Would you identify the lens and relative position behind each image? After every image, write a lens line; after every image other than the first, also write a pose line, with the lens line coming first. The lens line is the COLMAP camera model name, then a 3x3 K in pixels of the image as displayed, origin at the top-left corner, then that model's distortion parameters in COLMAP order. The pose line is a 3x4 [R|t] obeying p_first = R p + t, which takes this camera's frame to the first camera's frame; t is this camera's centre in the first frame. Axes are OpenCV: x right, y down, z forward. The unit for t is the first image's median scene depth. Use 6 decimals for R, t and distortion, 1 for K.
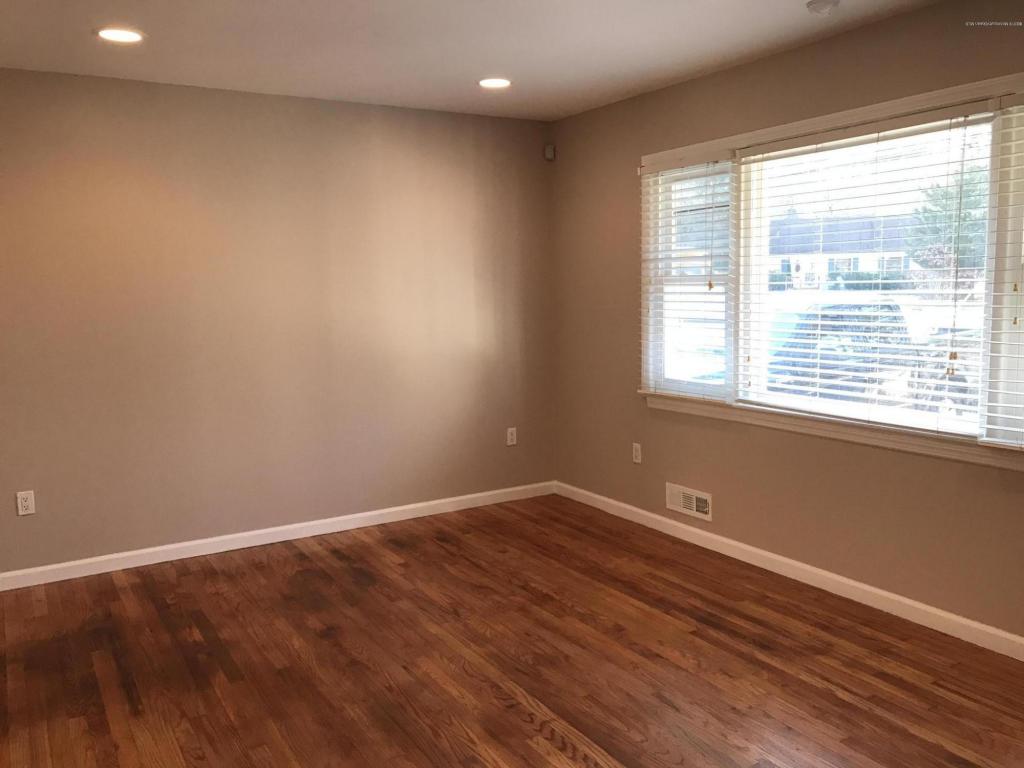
lens RADIAL K [[852.0, 0, 519.1], [0, 852.0, 384.7], [0, 0, 1]] dist [0.053157, -0.064448]
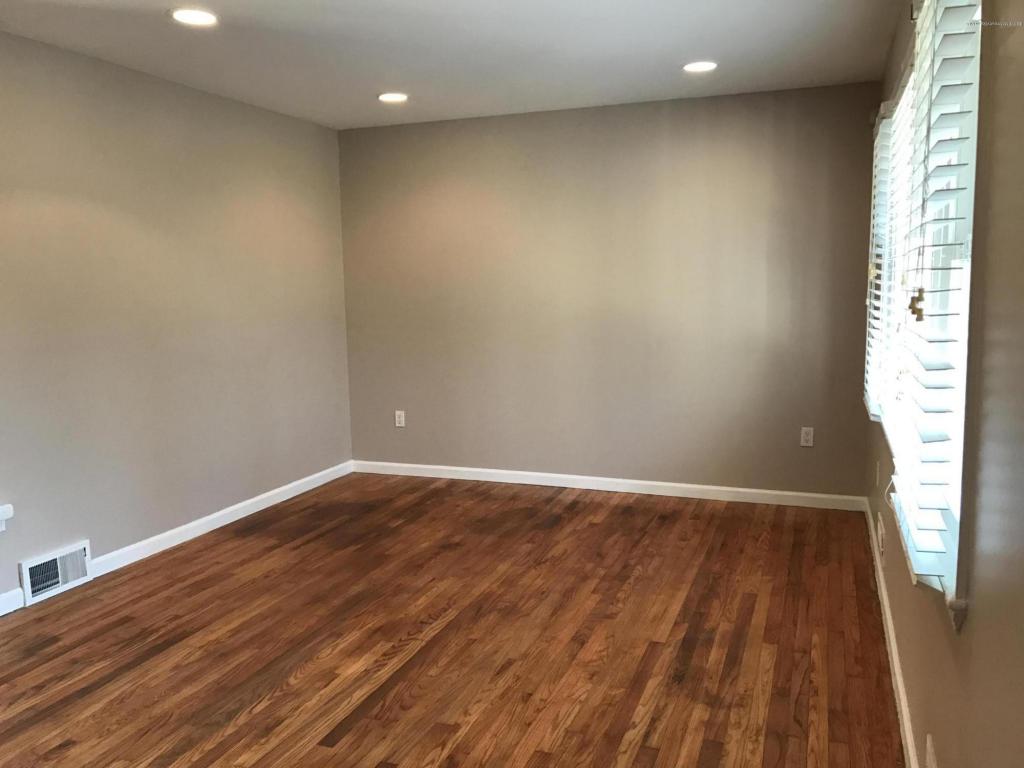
lens RADIAL K [[852.0, 0, 516.8], [0, 852.0, 378.7], [0, 0, 1]] dist [0.053157, -0.064448]
pose [[0.617823, 0.102550, -0.779601, 0.770071], [-0.094709, 0.993946, 0.055690, -0.035009], [0.780593, 0.039429, 0.623795, 0.269861]]
